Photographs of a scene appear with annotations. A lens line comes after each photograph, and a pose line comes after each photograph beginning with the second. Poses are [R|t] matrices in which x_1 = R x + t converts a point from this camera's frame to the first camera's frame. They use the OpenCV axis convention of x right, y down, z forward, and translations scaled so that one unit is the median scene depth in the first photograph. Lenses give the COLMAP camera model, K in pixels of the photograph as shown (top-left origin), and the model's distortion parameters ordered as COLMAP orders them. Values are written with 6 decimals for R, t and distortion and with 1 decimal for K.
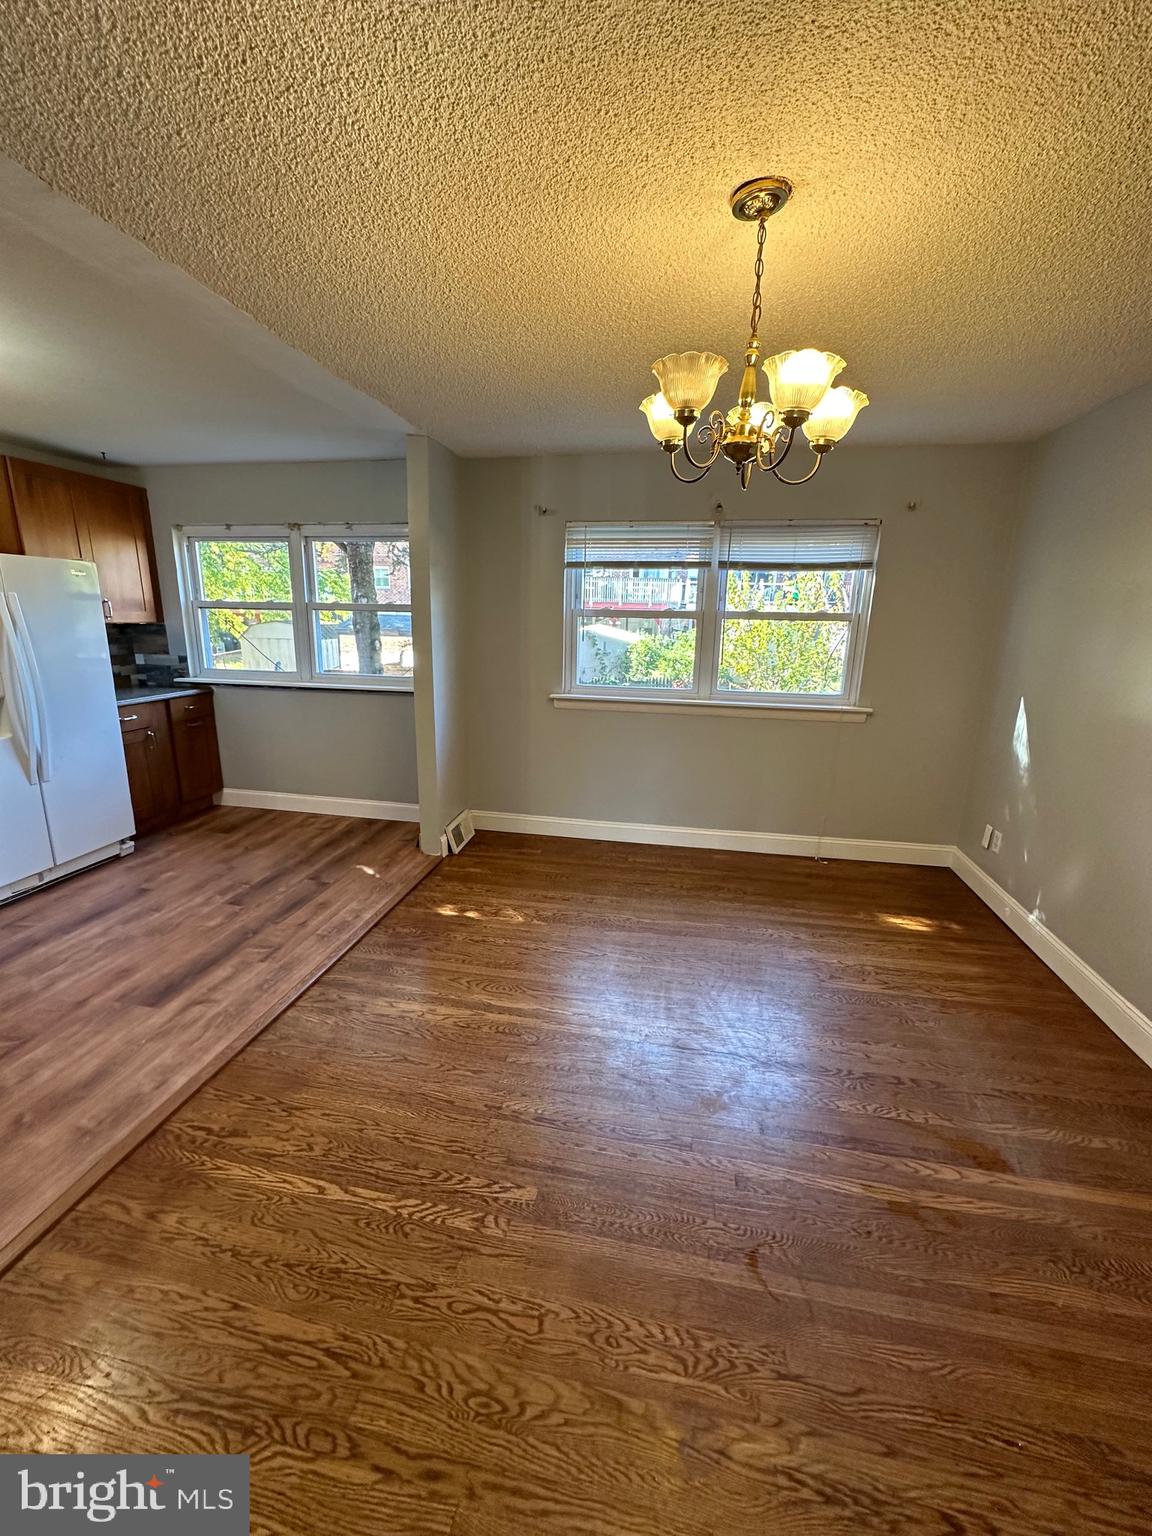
lens RADIAL K [[611.5, 0, 579.1], [0, 611.5, 767.1], [0, 0, 1]] dist [-0.003646, 0.001033]
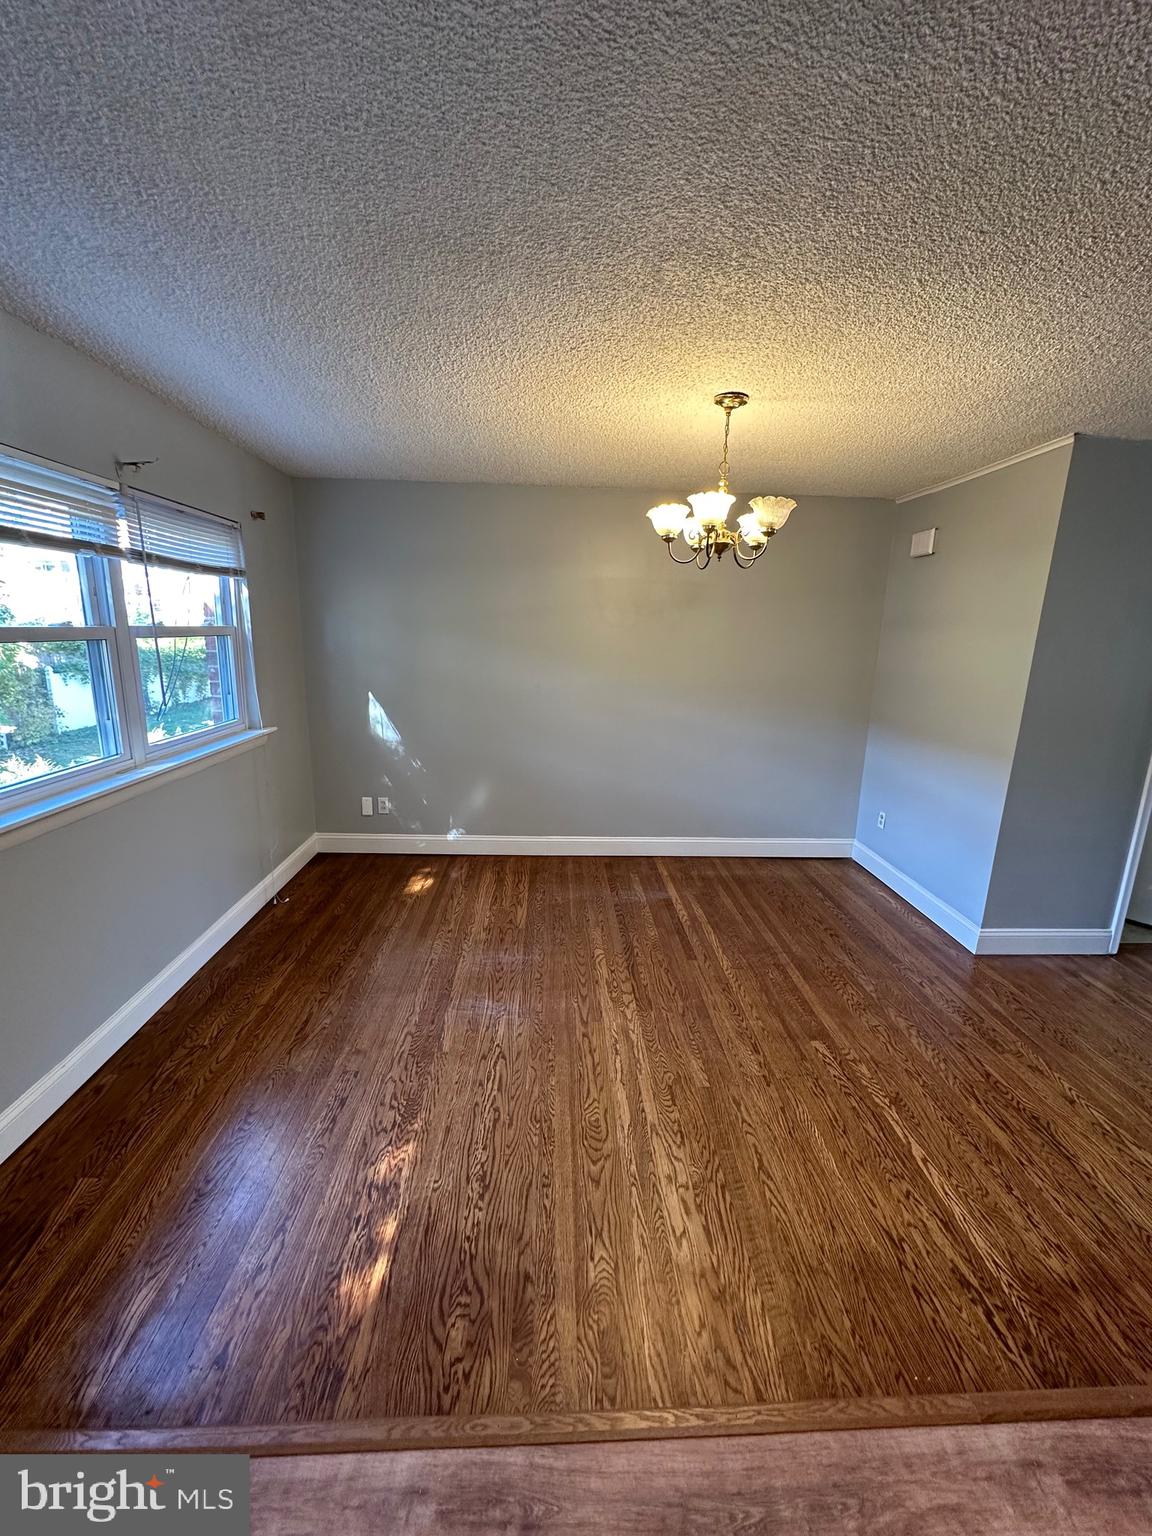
lens RADIAL K [[611.5, 0, 574.3], [0, 611.5, 762.6], [0, 0, 1]] dist [-0.003646, 0.001033]
pose [[-0.219234, -0.233192, 0.947395, -0.625040], [0.207921, 0.937546, 0.278883, -0.247917], [-0.953260, 0.258124, -0.157057, 0.846407]]
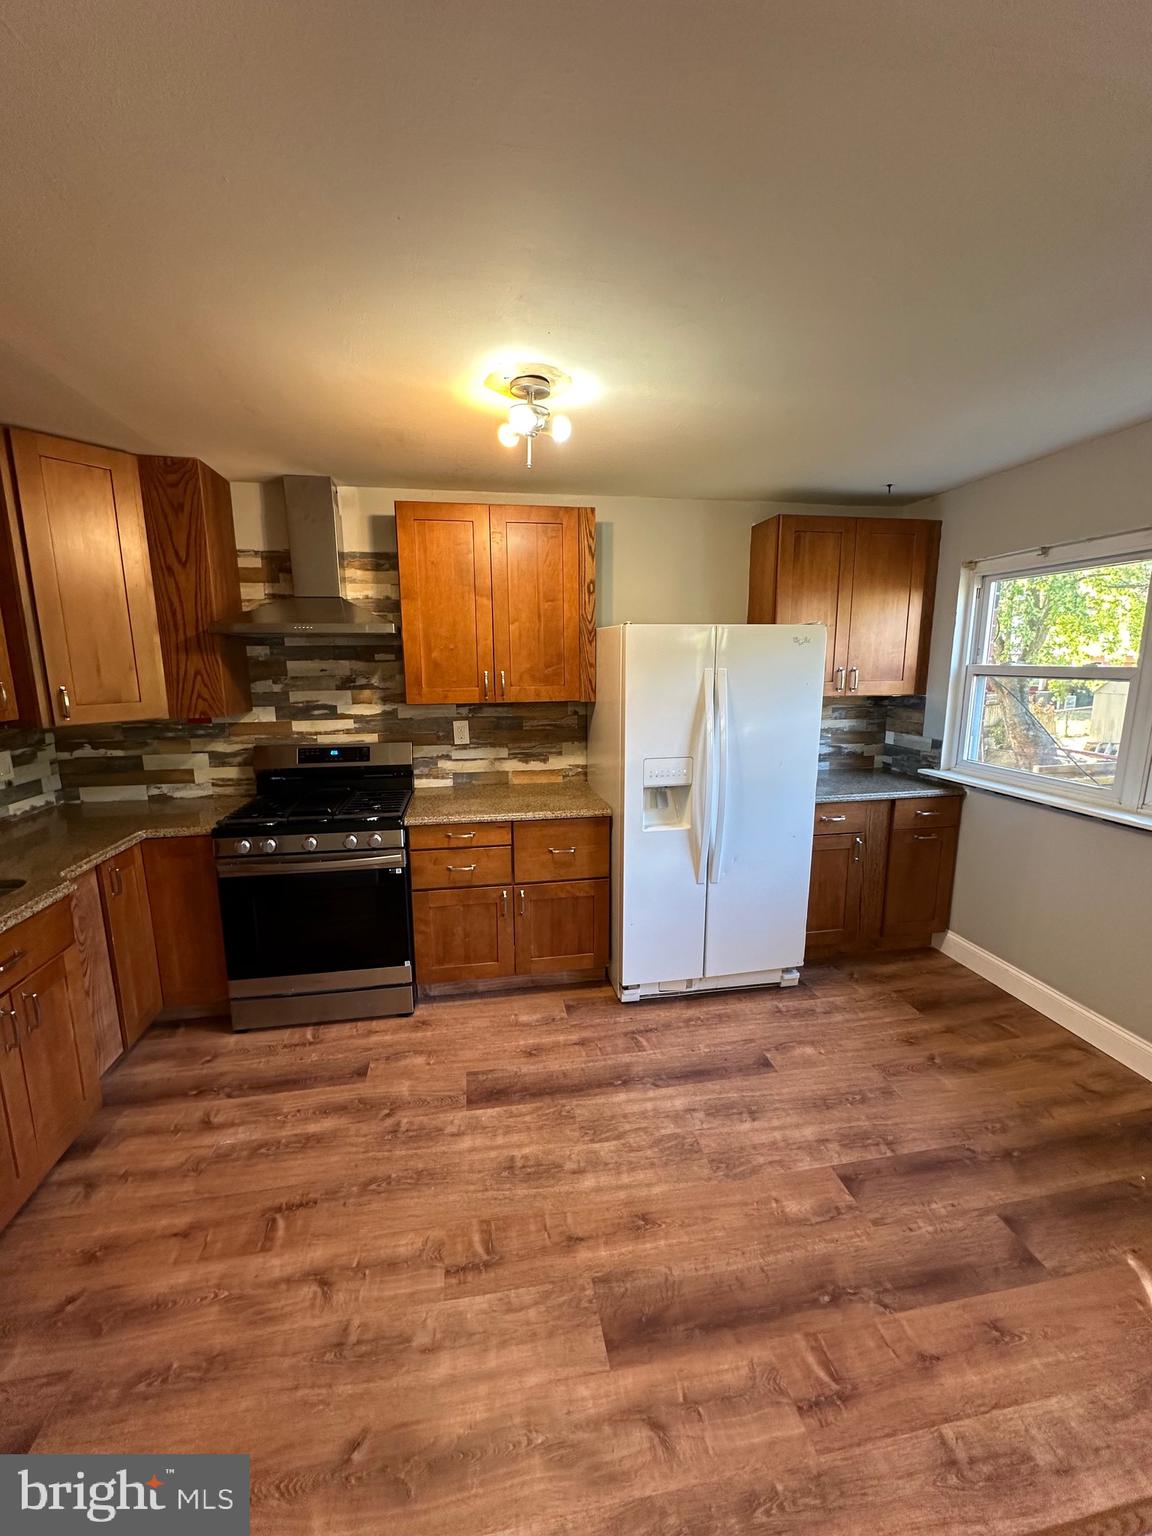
lens RADIAL K [[611.5, 0, 575.9], [0, 611.5, 768.6], [0, 0, 1]] dist [-0.003646, 0.001033]
pose [[0.353122, 0.141287, -0.924848, -0.173990], [-0.210100, 0.975258, 0.068768, -0.155423], [0.911681, 0.170027, 0.374069, 0.485388]]
